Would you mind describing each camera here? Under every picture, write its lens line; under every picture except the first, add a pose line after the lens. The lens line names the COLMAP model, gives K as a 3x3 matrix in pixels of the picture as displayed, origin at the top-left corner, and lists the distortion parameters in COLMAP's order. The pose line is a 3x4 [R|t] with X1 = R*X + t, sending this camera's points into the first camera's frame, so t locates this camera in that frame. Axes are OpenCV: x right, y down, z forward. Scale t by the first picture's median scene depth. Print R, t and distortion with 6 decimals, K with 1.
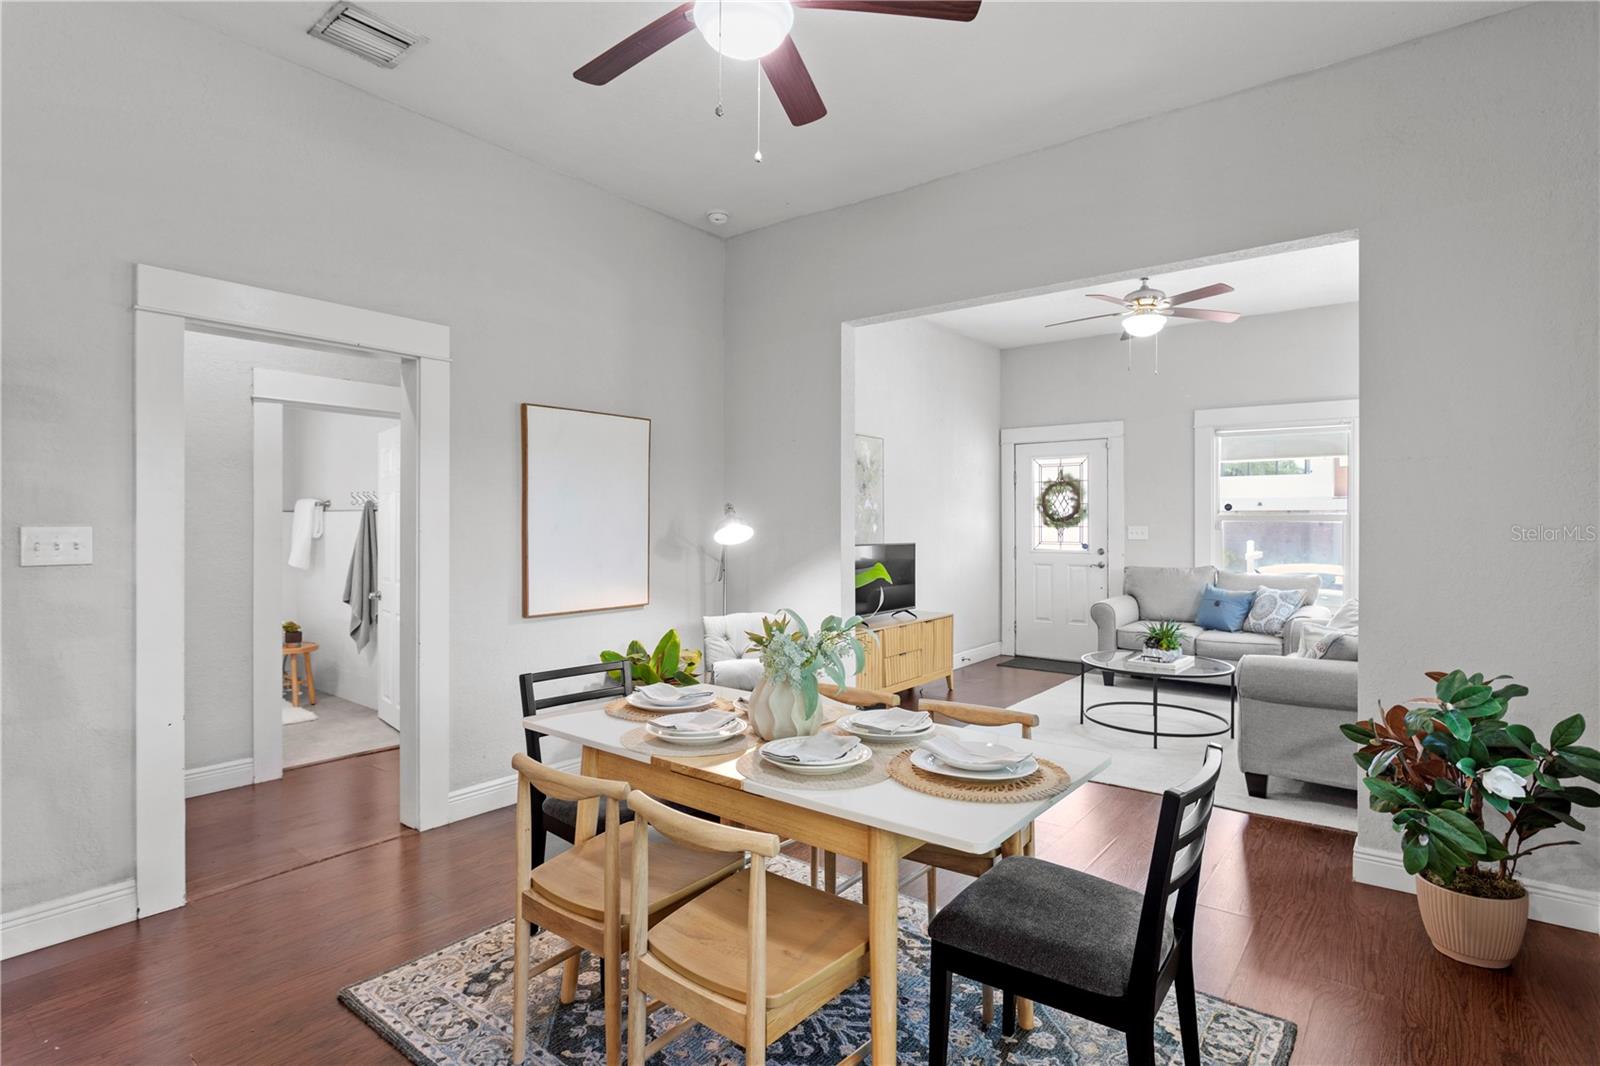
lens RADIAL K [[803.9, 0, 797.8], [0, 803.9, 530.4], [0, 0, 1]] dist [-0.000181, 0.000263]
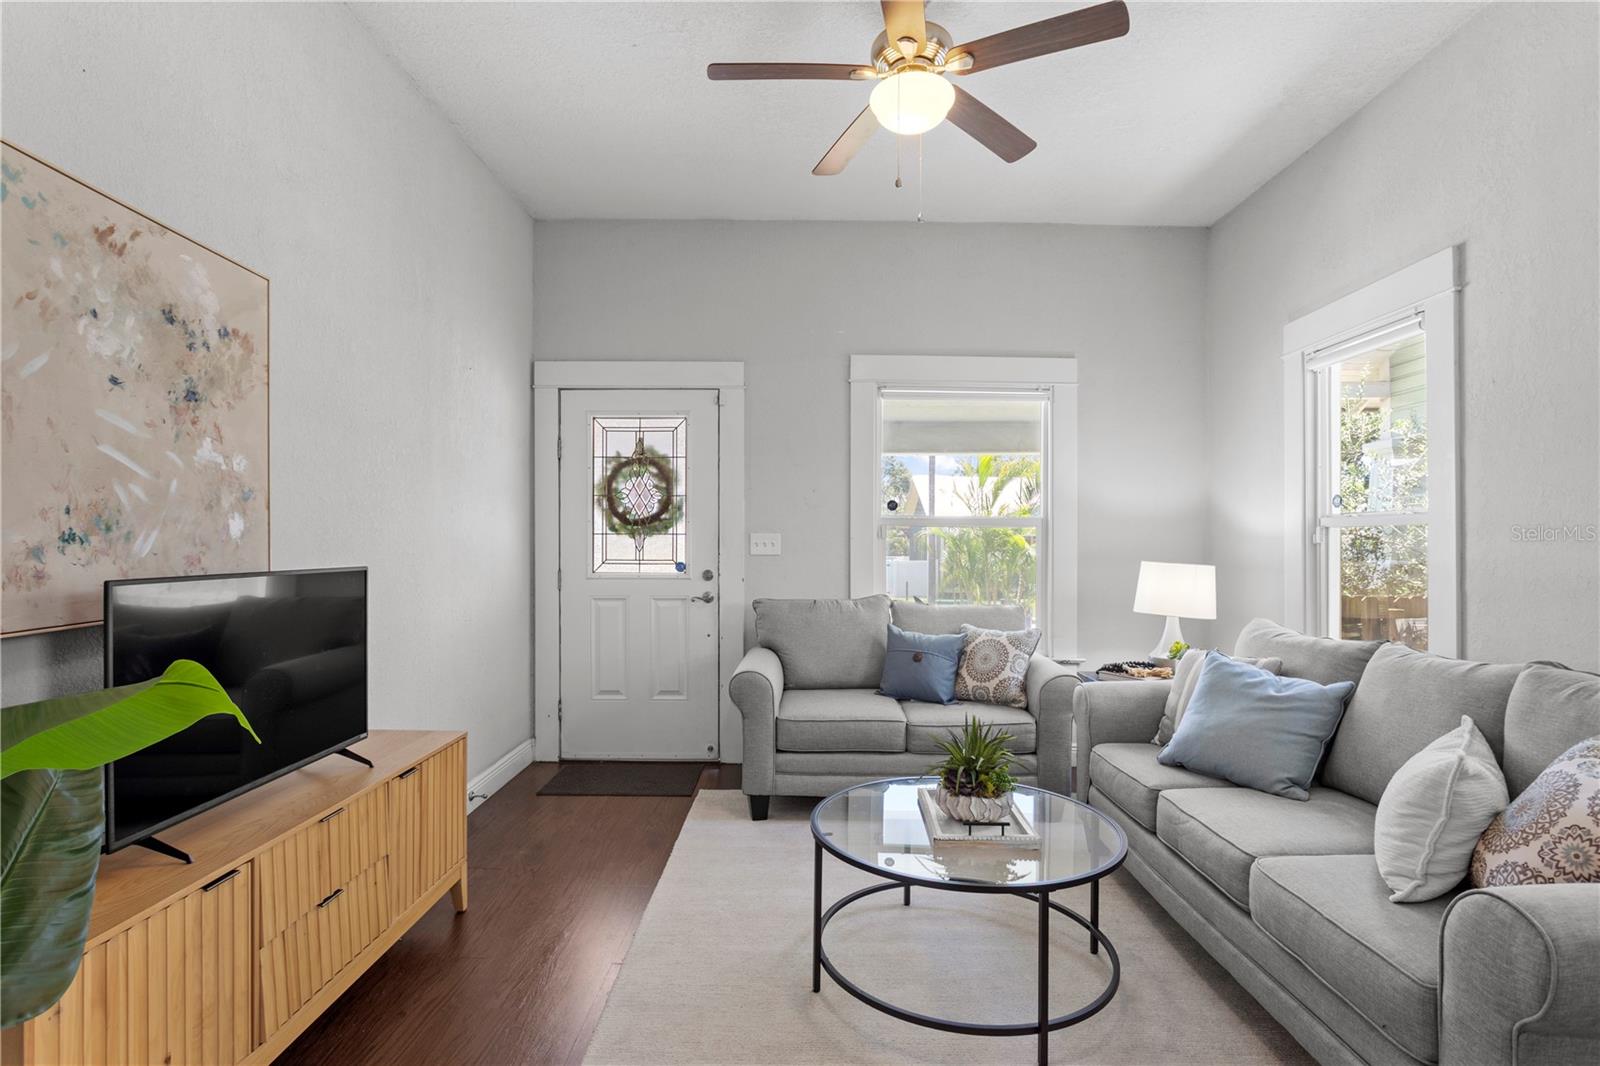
lens RADIAL K [[803.9, 0, 800.7], [0, 803.9, 547.6], [0, 0, 1]] dist [-0.000181, 0.000263]
pose [[0.794990, -0.000847, 0.606622, 0.064102], [0.001727, 0.999998, -0.000867, 0.006102], [-0.606620, 0.001737, 0.794990, 0.468228]]
